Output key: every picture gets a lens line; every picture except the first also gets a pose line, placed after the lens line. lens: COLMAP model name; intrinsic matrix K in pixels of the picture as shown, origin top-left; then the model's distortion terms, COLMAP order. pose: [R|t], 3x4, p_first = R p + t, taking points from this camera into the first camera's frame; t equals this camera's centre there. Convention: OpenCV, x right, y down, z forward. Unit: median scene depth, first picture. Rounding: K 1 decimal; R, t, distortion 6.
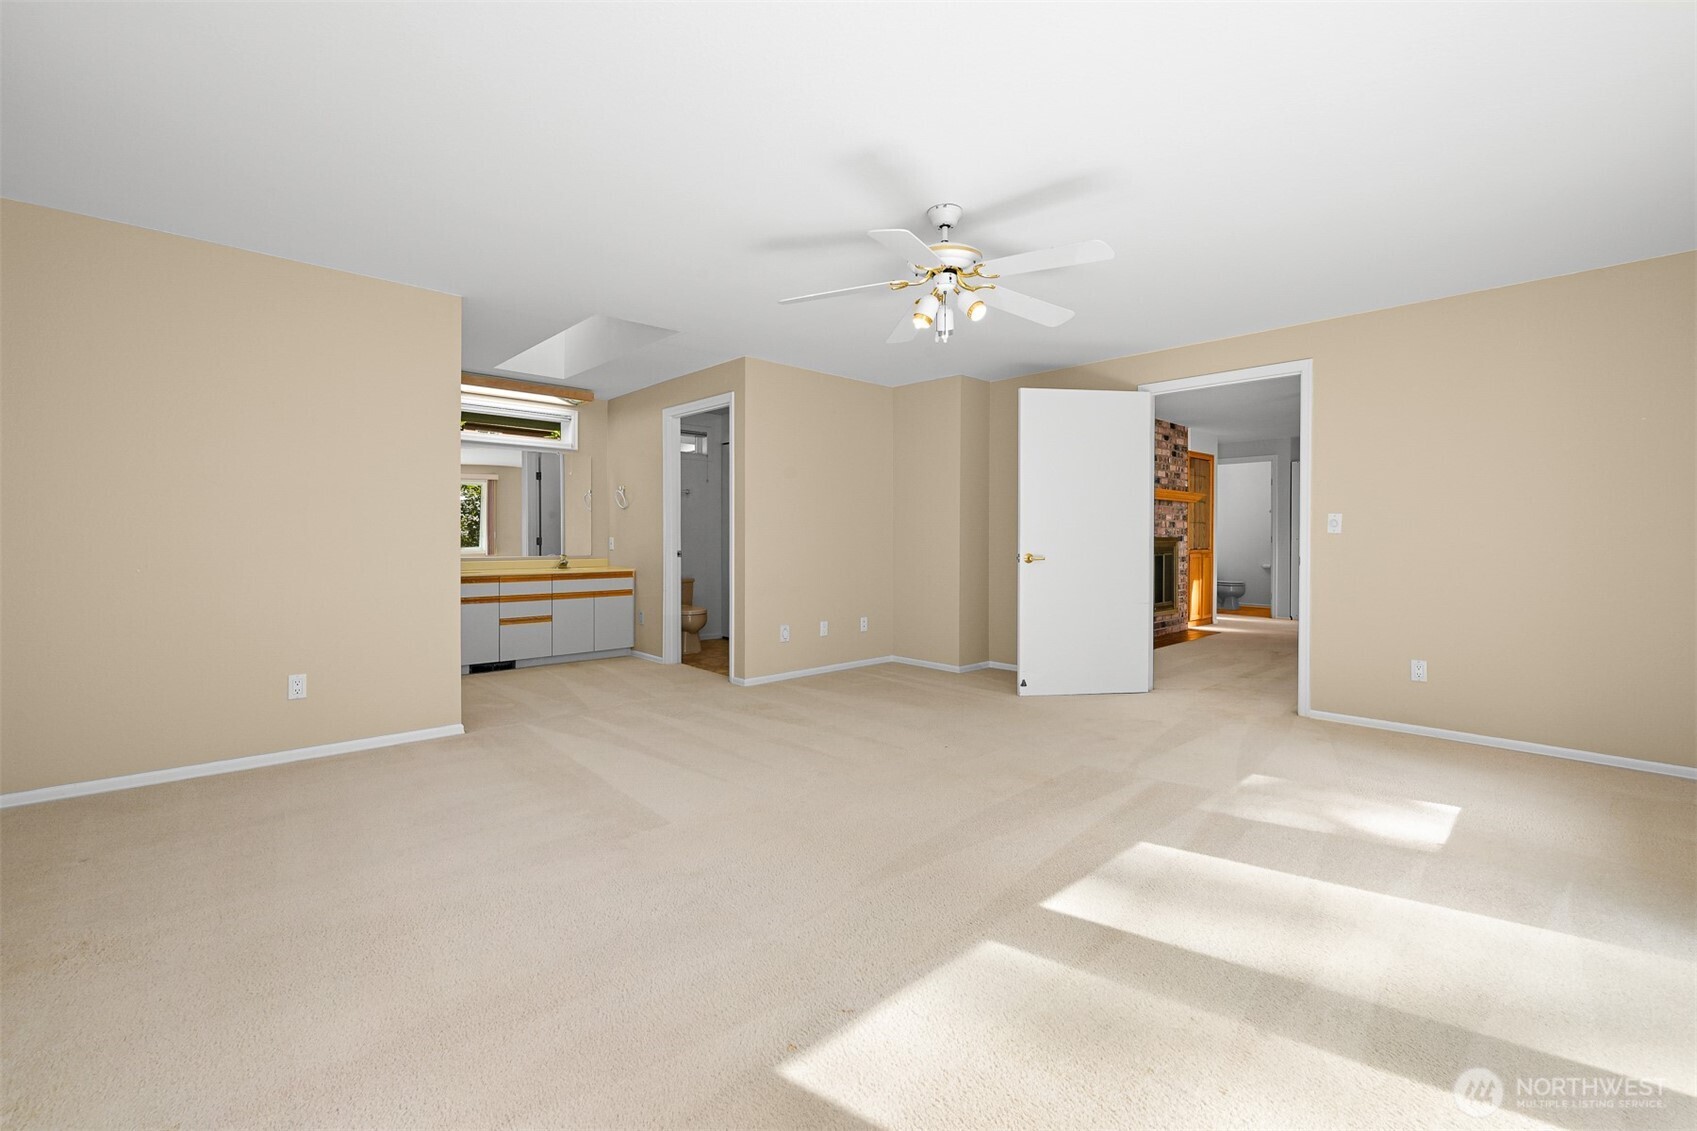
lens RADIAL K [[719.1, 0, 854.8], [0, 719.1, 551.0], [0, 0, 1]] dist [0.004769, 0.000534]
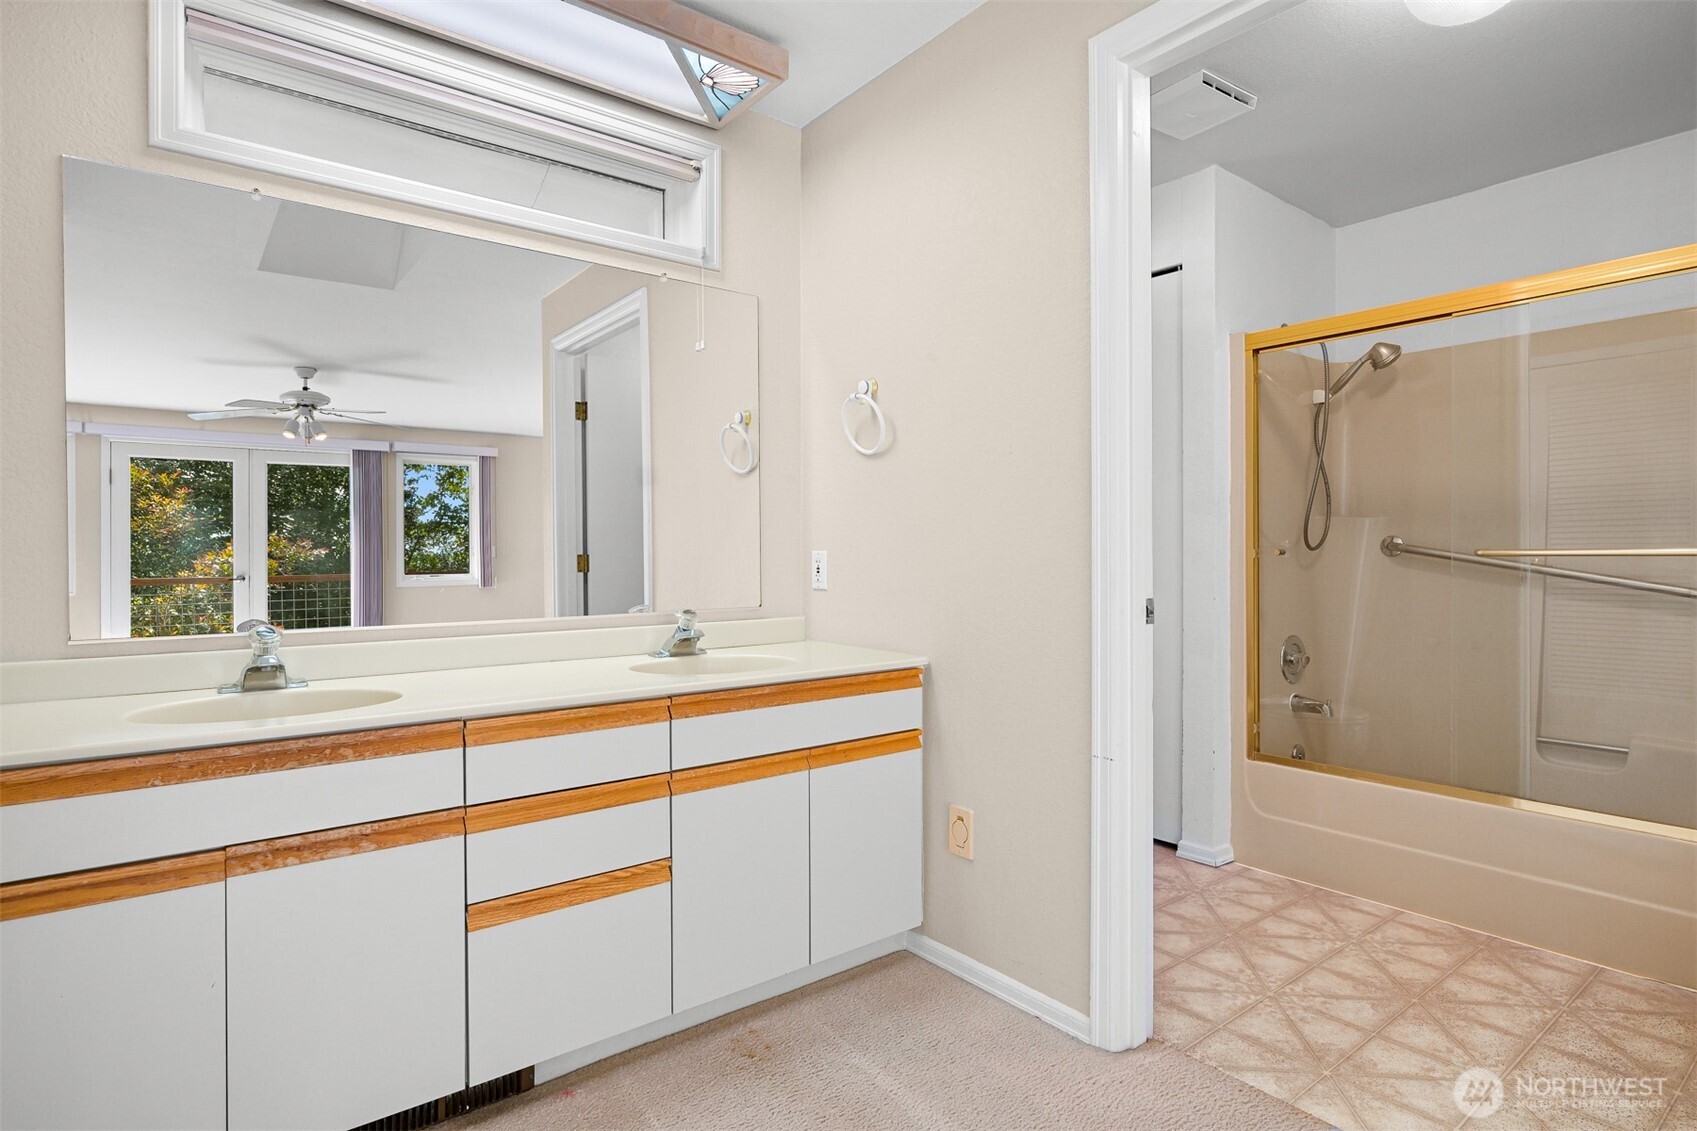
lens RADIAL K [[888.2, 0, 842.2], [0, 888.2, 569.1], [0, 0, 1]] dist [-0.004222, -0.000201]
pose [[0.995257, -0.003563, -0.097216, -0.296772], [0.002892, 0.999971, -0.007039, -0.007760], [0.097238, 0.006725, 0.995238, 0.625440]]
